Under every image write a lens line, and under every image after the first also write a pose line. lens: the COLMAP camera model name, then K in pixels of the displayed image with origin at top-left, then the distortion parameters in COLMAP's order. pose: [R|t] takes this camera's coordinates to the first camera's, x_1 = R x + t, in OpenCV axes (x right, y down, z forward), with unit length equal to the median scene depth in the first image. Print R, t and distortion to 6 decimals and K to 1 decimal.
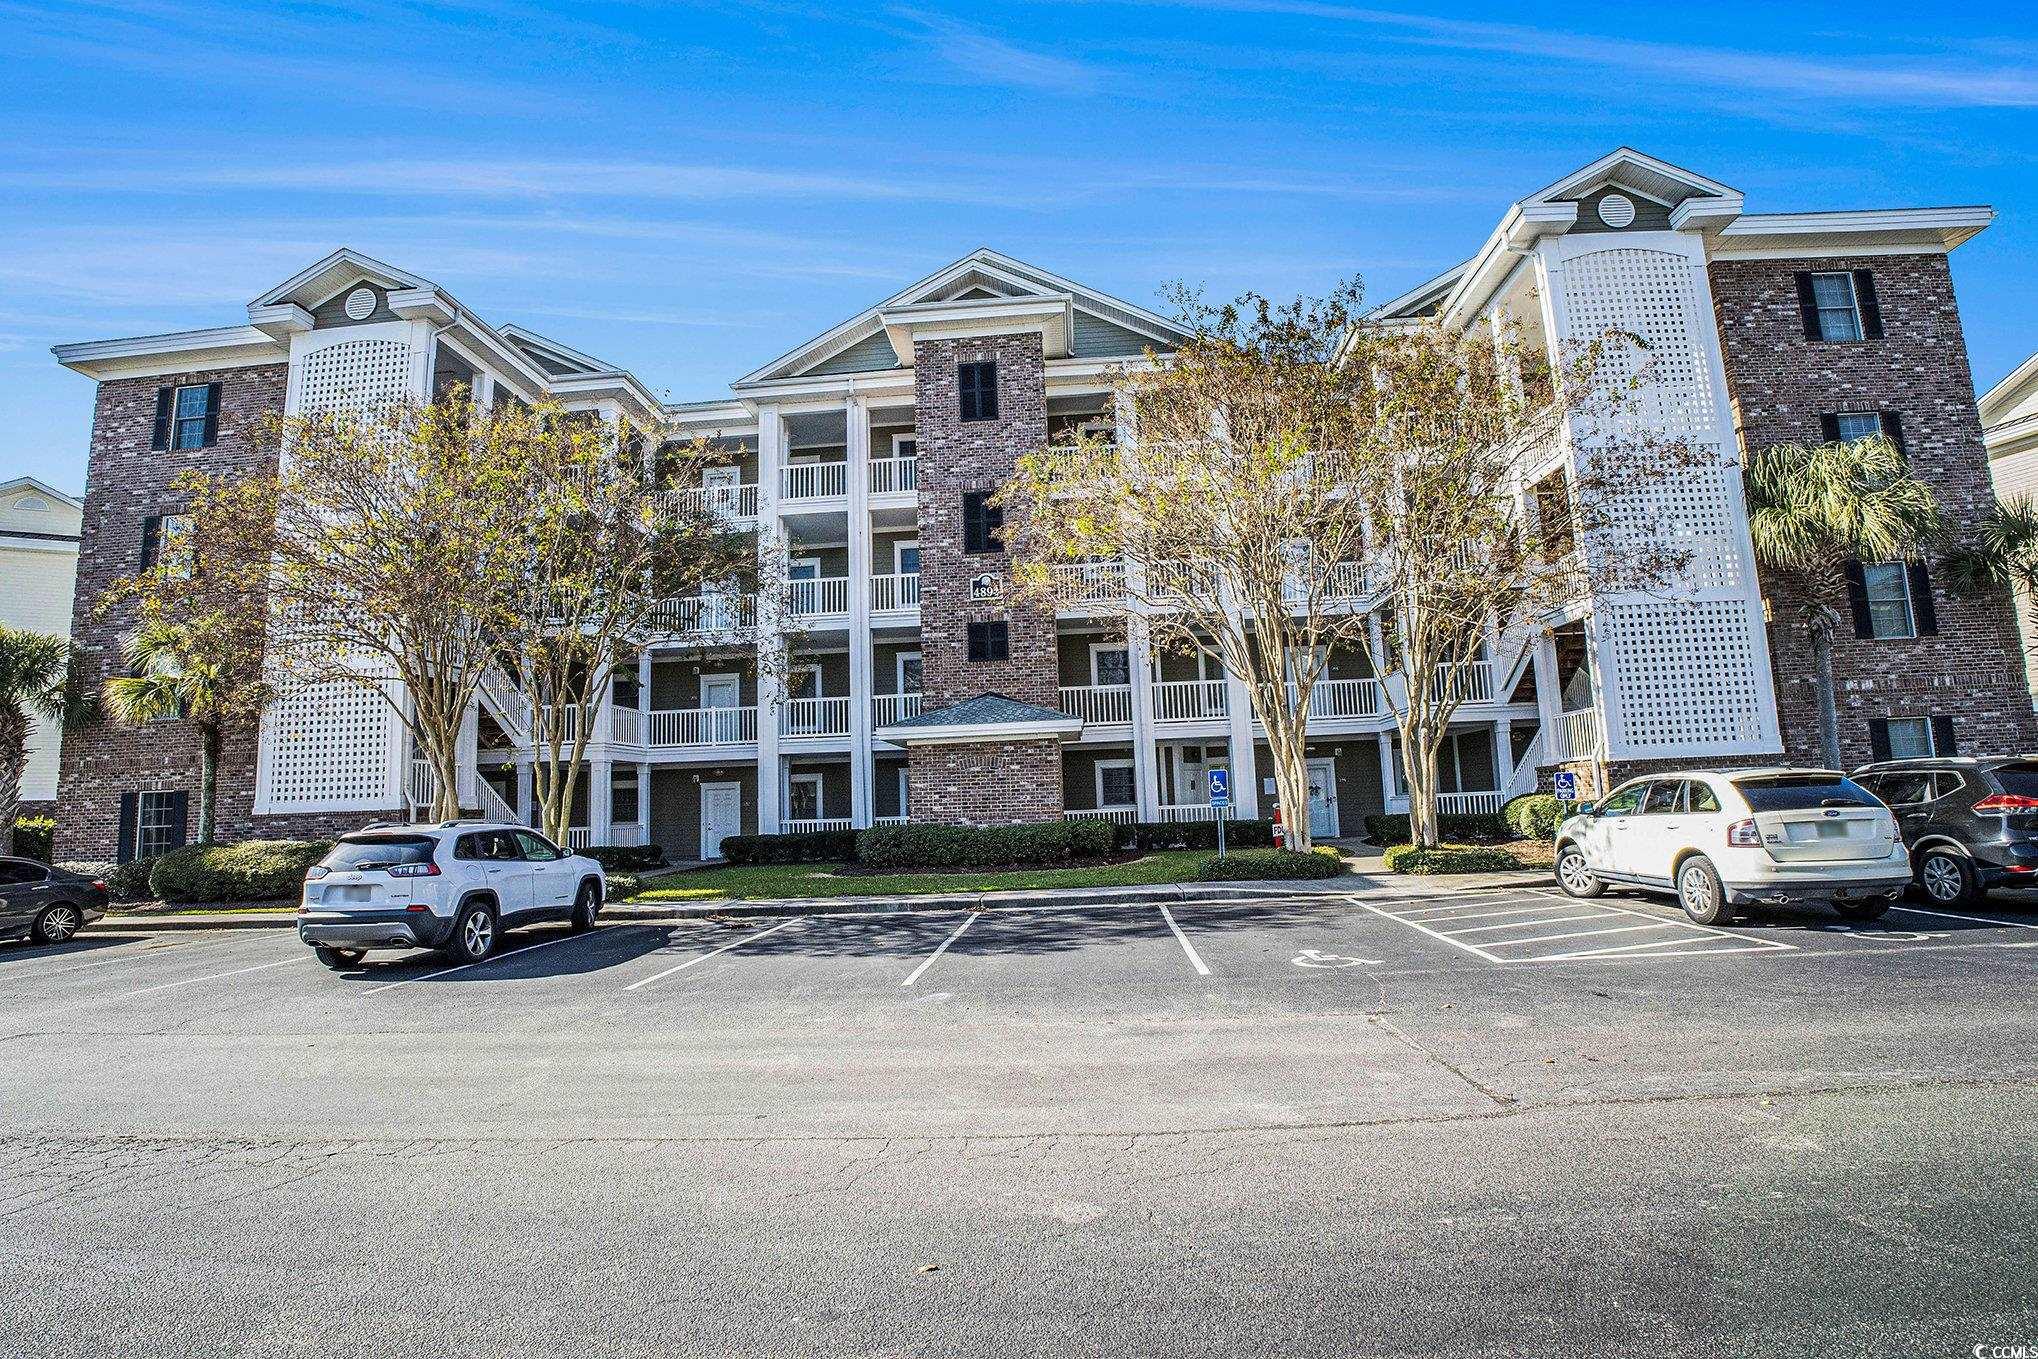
lens RADIAL K [[929.4, 0, 1029.6], [0, 929.4, 689.9], [0, 0, 1]] dist [-0.047920, 0.001660]
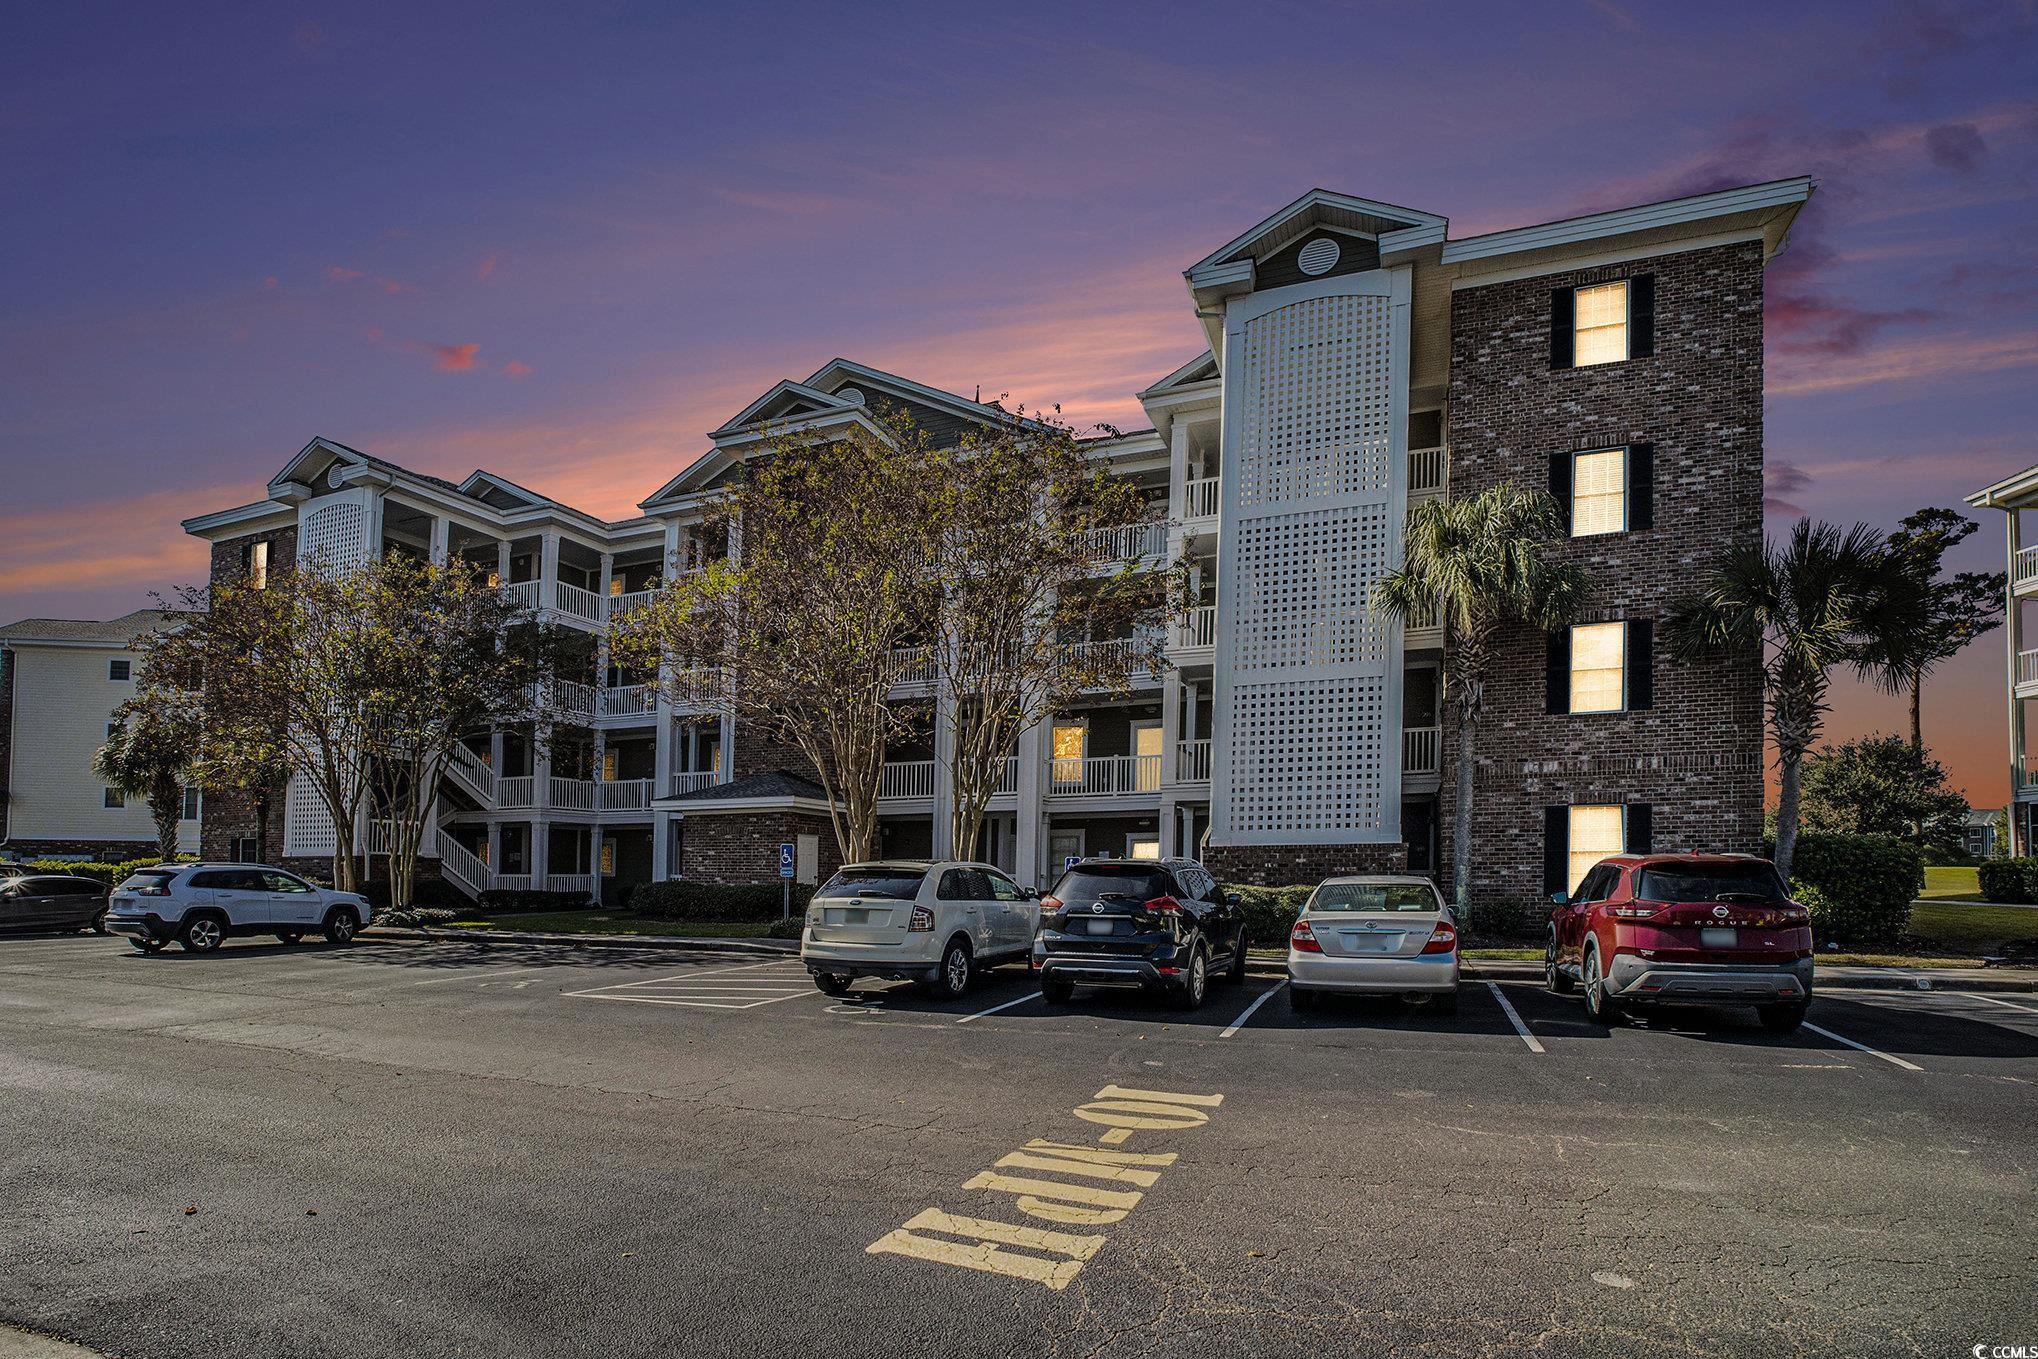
lens RADIAL K [[988.4, 0, 1020.6], [0, 988.4, 769.5], [0, 0, 1]] dist [-0.049321, -0.001393]
pose [[0.955091, 0.002391, -0.296305, 0.657418], [0.002631, 0.999860, 0.016550, -0.018460], [0.296303, -0.016586, 0.954950, -0.061694]]
